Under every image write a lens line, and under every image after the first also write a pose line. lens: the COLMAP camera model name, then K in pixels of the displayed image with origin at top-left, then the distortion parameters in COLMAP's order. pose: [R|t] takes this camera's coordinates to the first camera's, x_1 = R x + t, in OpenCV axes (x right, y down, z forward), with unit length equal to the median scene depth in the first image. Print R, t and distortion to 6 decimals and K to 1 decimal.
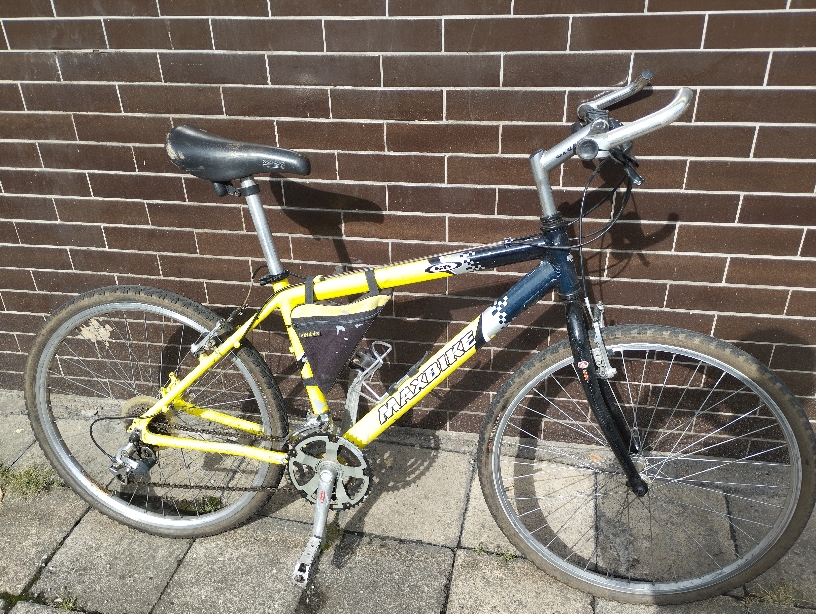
lens RADIAL K [[688.2, 0, 416.2], [0, 688.2, 300.5], [0, 0, 1]] dist [0.068473, -0.088685]
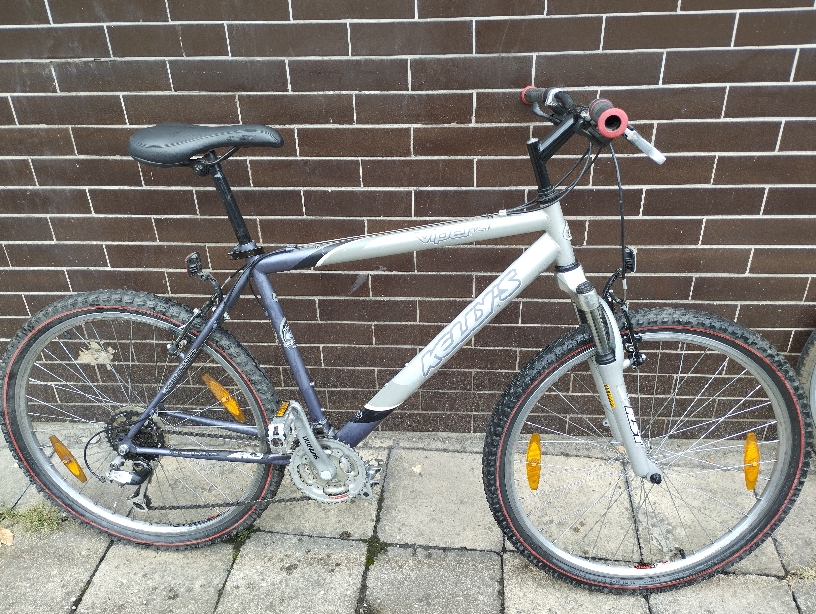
lens RADIAL K [[688.2, 0, 419.4], [0, 688.2, 301.1], [0, 0, 1]] dist [0.068473, -0.088685]
pose [[0.994076, -0.054795, 0.093869, -0.138459], [0.052819, 0.998330, 0.023404, -0.034525], [-0.094995, -0.018307, 0.995309, 0.024082]]
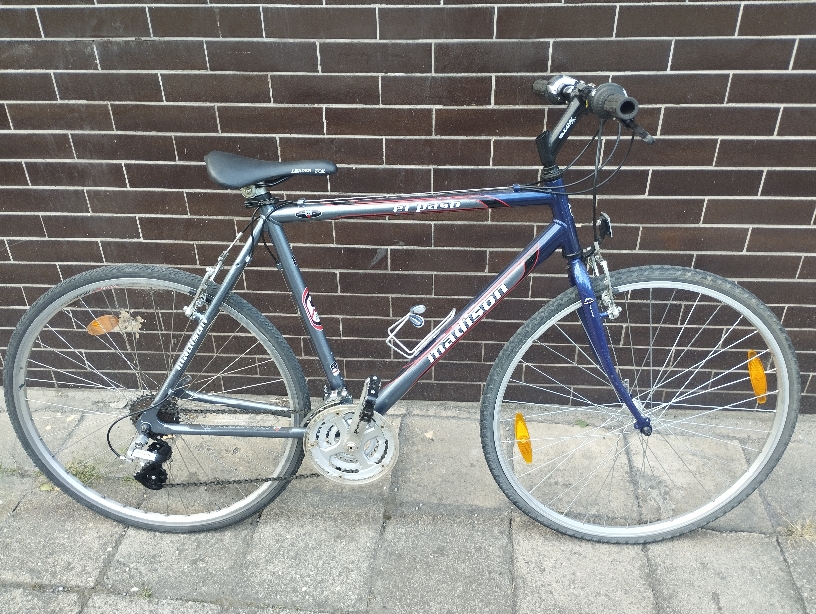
lens RADIAL K [[688.2, 0, 417.7], [0, 688.2, 304.9], [0, 0, 1]] dist [0.068473, -0.088685]
pose [[0.993588, -0.043998, 0.104151, -0.188302], [0.040294, 0.998487, 0.037409, -0.002910], [-0.105640, -0.032973, 0.993858, -0.036049]]
